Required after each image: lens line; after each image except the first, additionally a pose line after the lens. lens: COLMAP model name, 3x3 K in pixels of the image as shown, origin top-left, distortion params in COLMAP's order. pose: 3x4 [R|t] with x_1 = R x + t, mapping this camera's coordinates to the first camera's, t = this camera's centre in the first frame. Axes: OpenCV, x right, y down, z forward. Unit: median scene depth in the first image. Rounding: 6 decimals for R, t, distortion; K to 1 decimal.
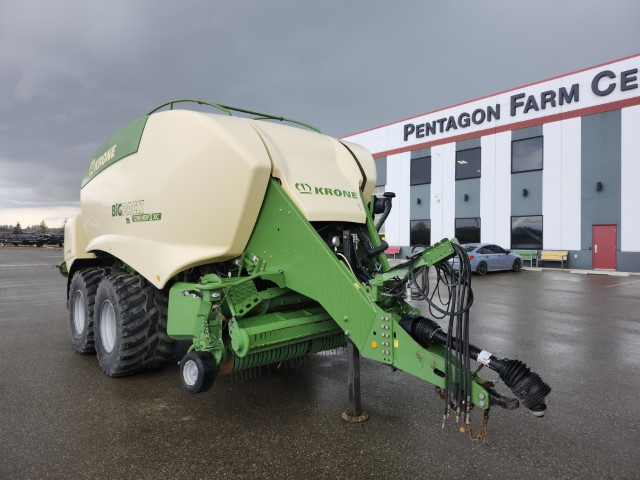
lens RADIAL K [[441.4, 0, 319.4], [0, 441.4, 230.6], [0, 0, 1]] dist [0.074687, -0.086528]
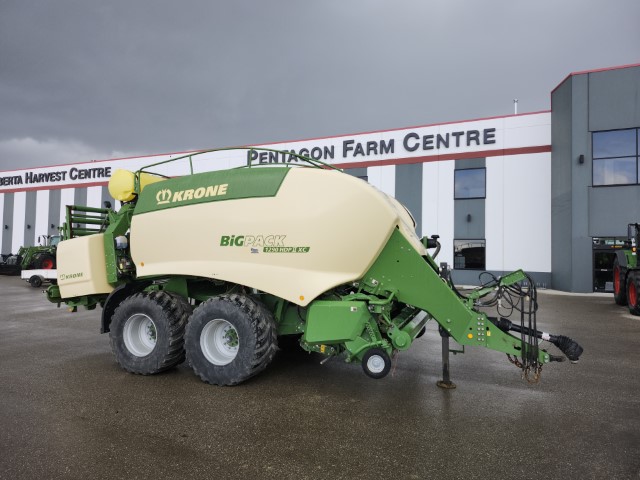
lens RADIAL K [[434.5, 0, 312.8], [0, 434.5, 241.0], [0, 0, 1]] dist [0.094535, -0.085015]
pose [[0.891177, 0.024911, 0.452971, -0.210893], [-0.020580, 0.999683, -0.014487, -0.009010], [-0.453189, 0.003589, 0.891407, -0.028469]]
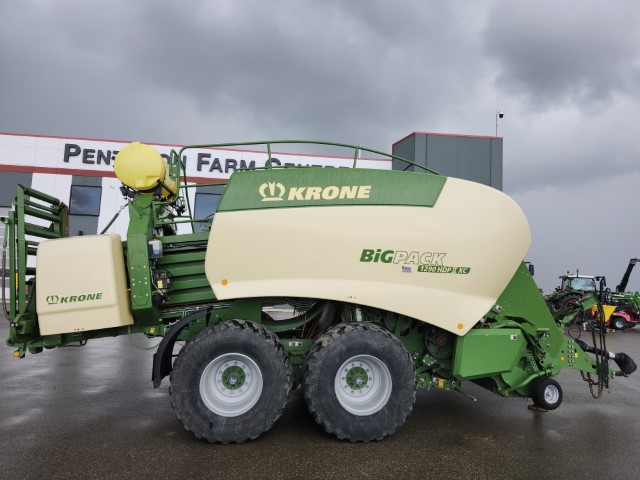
lens RADIAL K [[437.6, 0, 323.7], [0, 437.6, 241.5], [0, 0, 1]] dist [0.094695, -0.085389]
pose [[0.543935, 0.106013, 0.832404, -0.348651], [-0.054314, 0.994355, -0.091148, 0.003840], [-0.837368, 0.004368, 0.546622, 0.159356]]
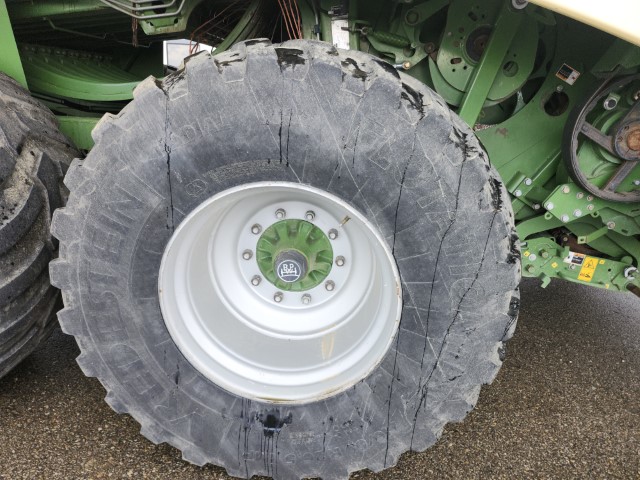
lens RADIAL K [[434.5, 0, 312.8], [0, 434.5, 241.0], [0, 0, 1]] dist [0.094535, -0.085015]
pose [[0.711005, -0.192517, 0.676321, -0.163099], [-0.063958, 0.940102, 0.334841, 0.031173], [-0.700273, -0.281329, 0.656104, 0.234081]]
